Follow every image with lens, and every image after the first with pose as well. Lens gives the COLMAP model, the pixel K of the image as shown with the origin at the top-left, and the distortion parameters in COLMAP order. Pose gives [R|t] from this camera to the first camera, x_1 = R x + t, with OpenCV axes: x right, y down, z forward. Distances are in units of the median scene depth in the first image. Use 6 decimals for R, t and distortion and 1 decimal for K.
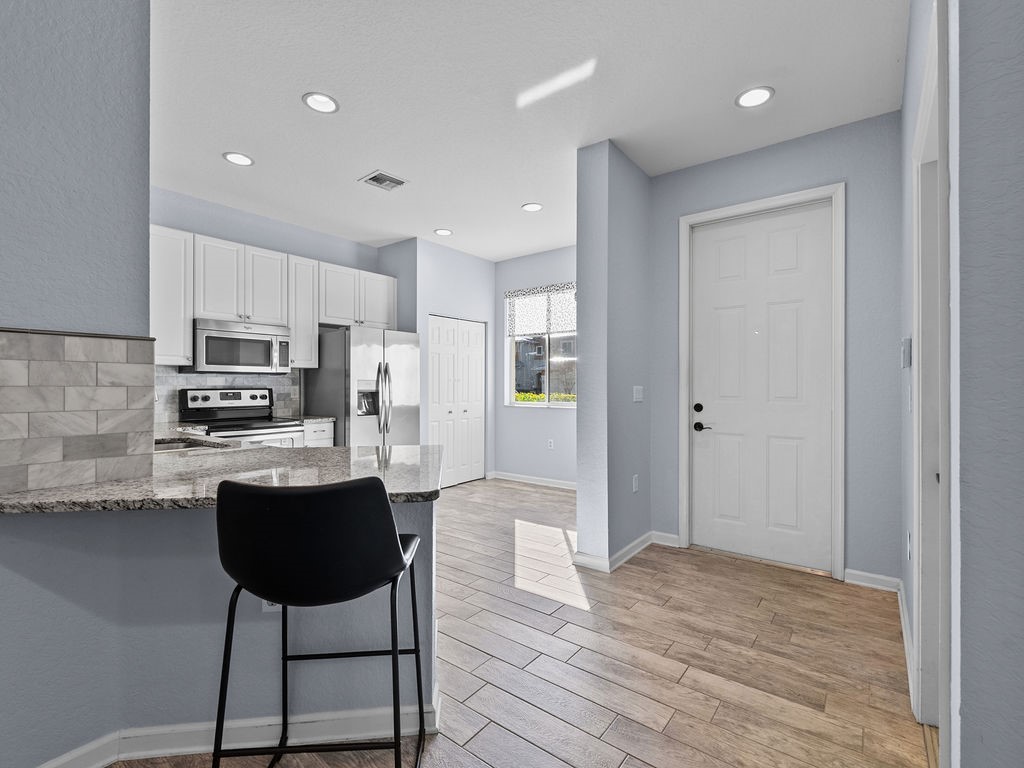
lens RADIAL K [[474.1, 0, 512.0], [0, 474.1, 384.0], [0, 0, 1]] dist [0.000538, -0.000121]
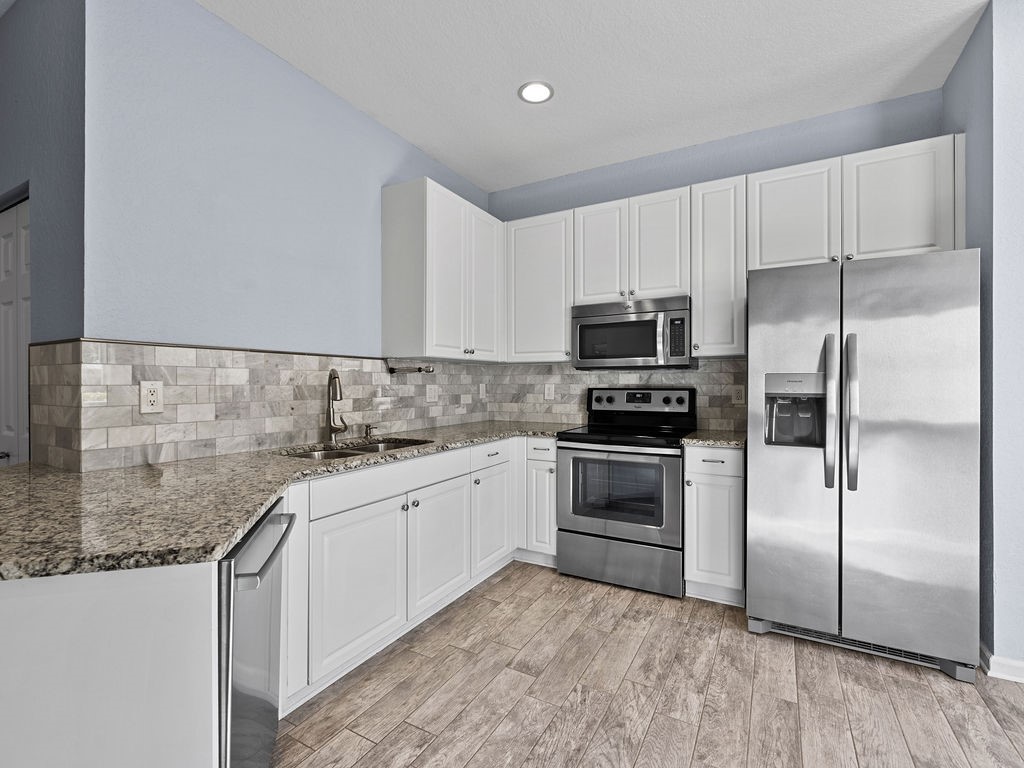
lens RADIAL K [[474.1, 0, 511.5], [0, 474.1, 385.0], [0, 0, 1]] dist [0.000538, -0.000121]
pose [[0.146768, 0.002261, -0.989168, 0.148372], [0.001672, 0.999995, 0.002534, 0.002043], [0.989169, -0.002026, 0.146764, 0.673670]]
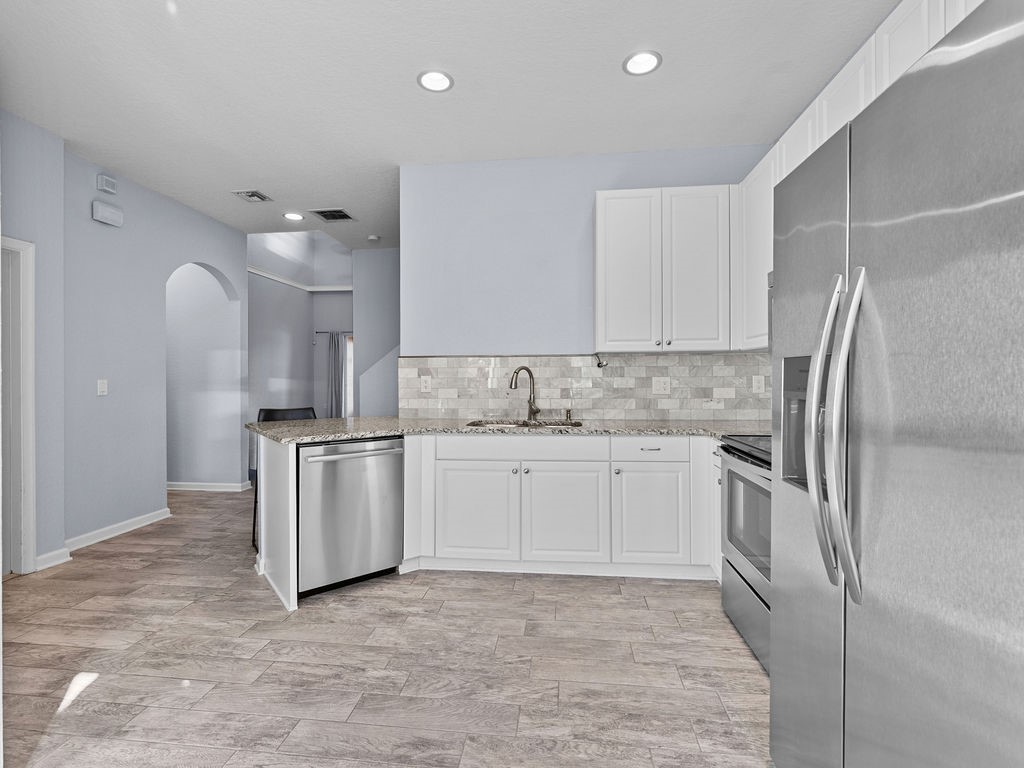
lens RADIAL K [[474.1, 0, 511.3], [0, 474.1, 380.7], [0, 0, 1]] dist [0.000538, -0.000121]
pose [[-0.855634, 0.007526, -0.517527, -0.048117], [0.005011, 0.999968, 0.006256, 0.003421], [0.517557, 0.002760, -0.855644, 1.281819]]
